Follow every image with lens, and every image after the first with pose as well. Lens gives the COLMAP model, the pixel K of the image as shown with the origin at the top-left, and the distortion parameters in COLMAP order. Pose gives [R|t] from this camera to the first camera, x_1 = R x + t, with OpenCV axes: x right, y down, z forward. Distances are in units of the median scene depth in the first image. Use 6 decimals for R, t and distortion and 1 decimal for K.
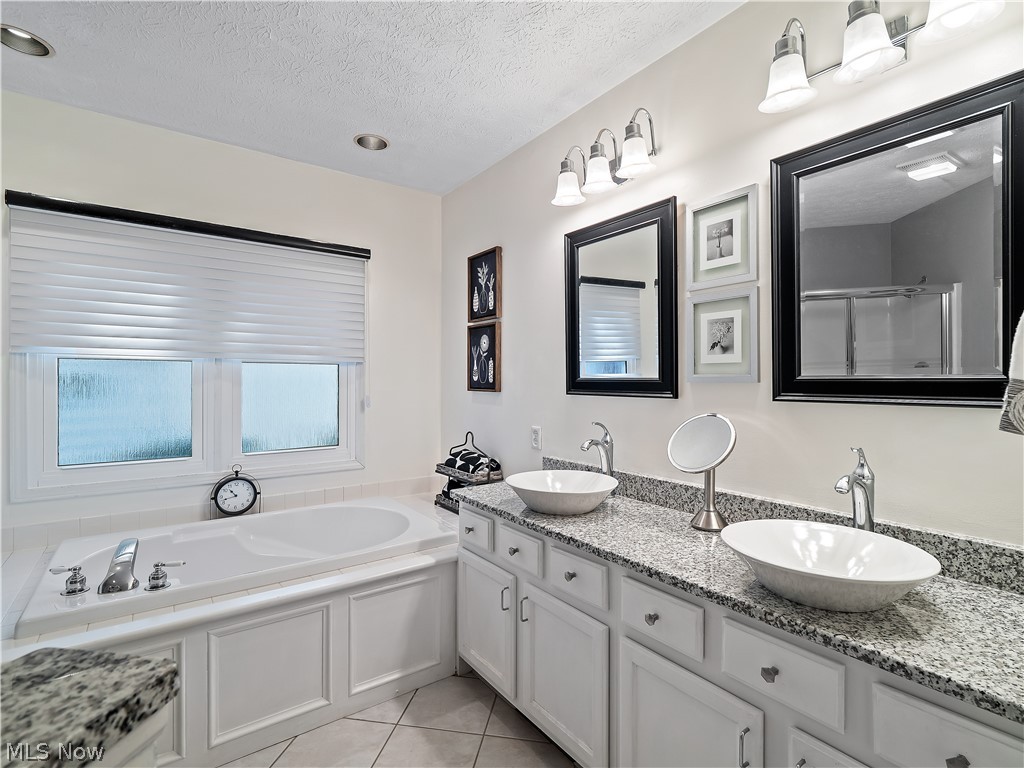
lens RADIAL K [[493.5, 0, 512.0], [0, 493.5, 381.5], [0, 0, 1]] dist [0.003156, -0.006234]
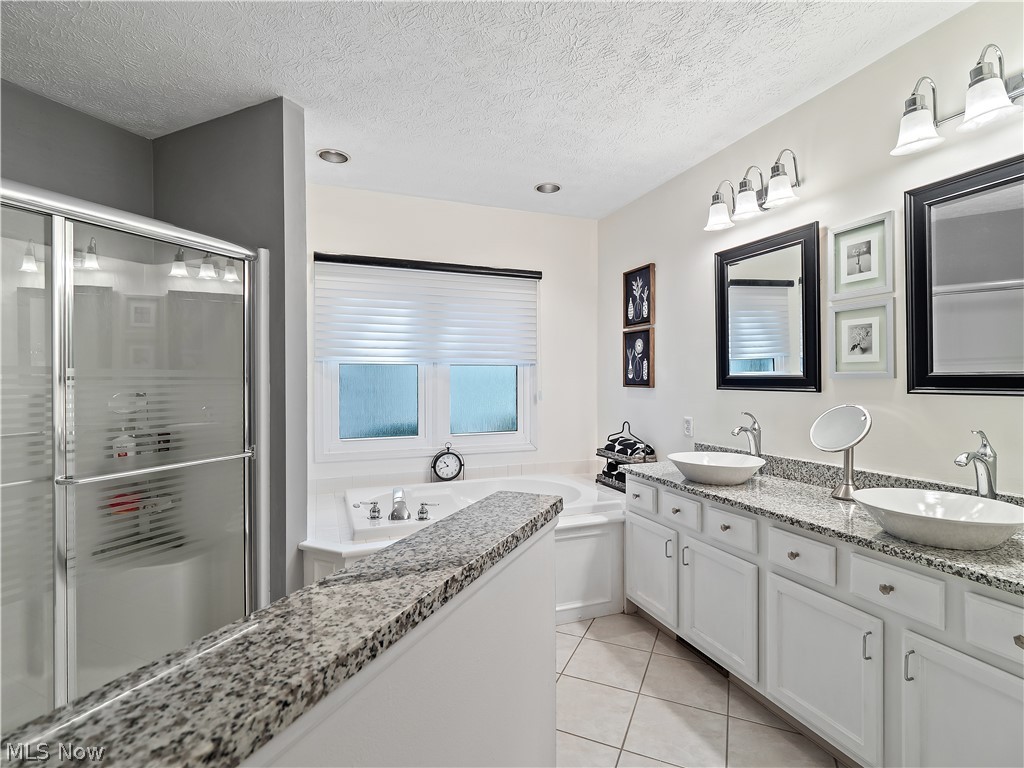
lens RADIAL K [[493.5, 0, 512.0], [0, 493.5, 381.5], [0, 0, 1]] dist [0.003156, -0.006234]
pose [[0.966345, -0.003458, -0.257225, -0.065559], [0.004600, 0.999982, 0.003840, 0.000643], [0.257207, -0.004894, 0.966344, -0.294978]]
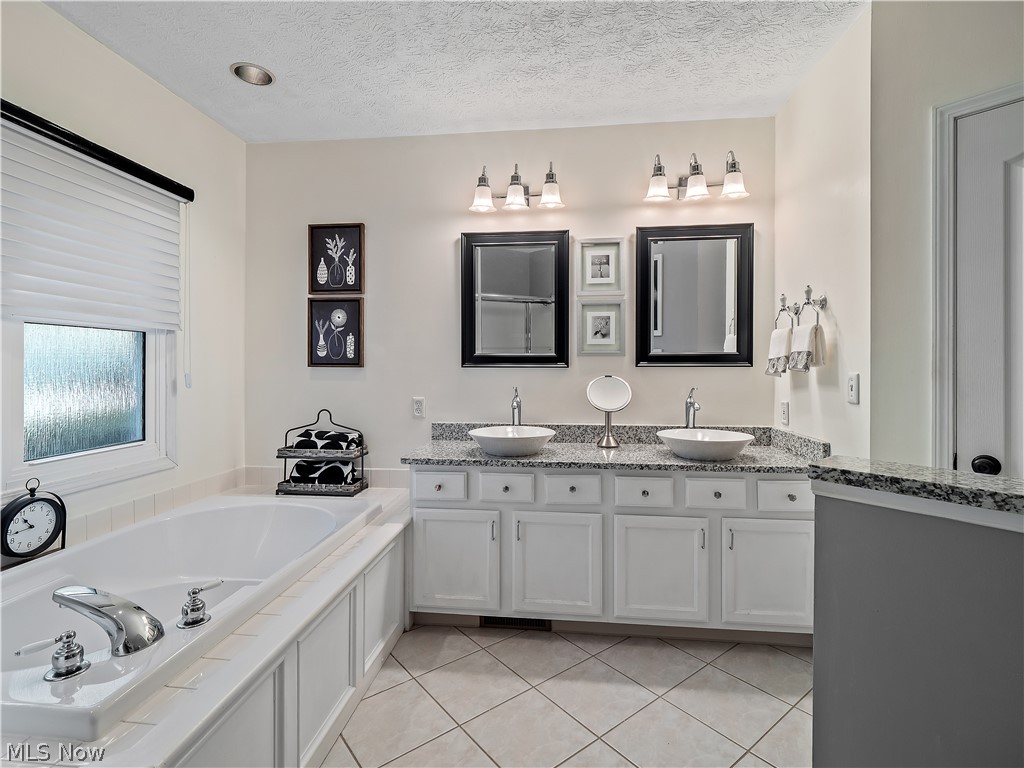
lens RADIAL K [[497.9, 0, 513.1], [0, 497.9, 365.5], [0, 0, 1]] dist [0.001356, -0.001330]
pose [[0.672044, -0.000576, 0.740511, -0.783572], [0.001396, 0.999999, -0.000489, 0.025669], [-0.740510, 0.001362, 0.672044, 0.114120]]
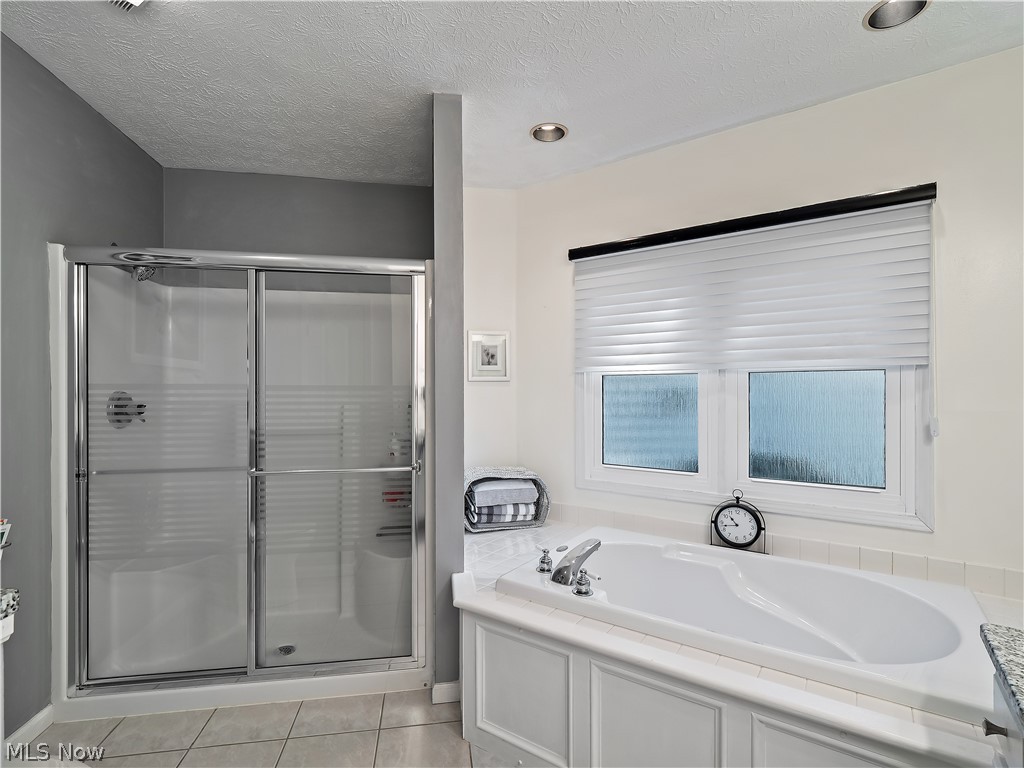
lens RADIAL K [[498.3, 0, 515.9], [0, 498.3, 389.1], [0, 0, 1]] dist [0.001442, -0.001212]
pose [[0.327533, -0.010060, -0.944786, 0.190166], [-0.000249, 0.999942, -0.010733, -0.000320], [0.944840, 0.003751, 0.327511, 0.430706]]
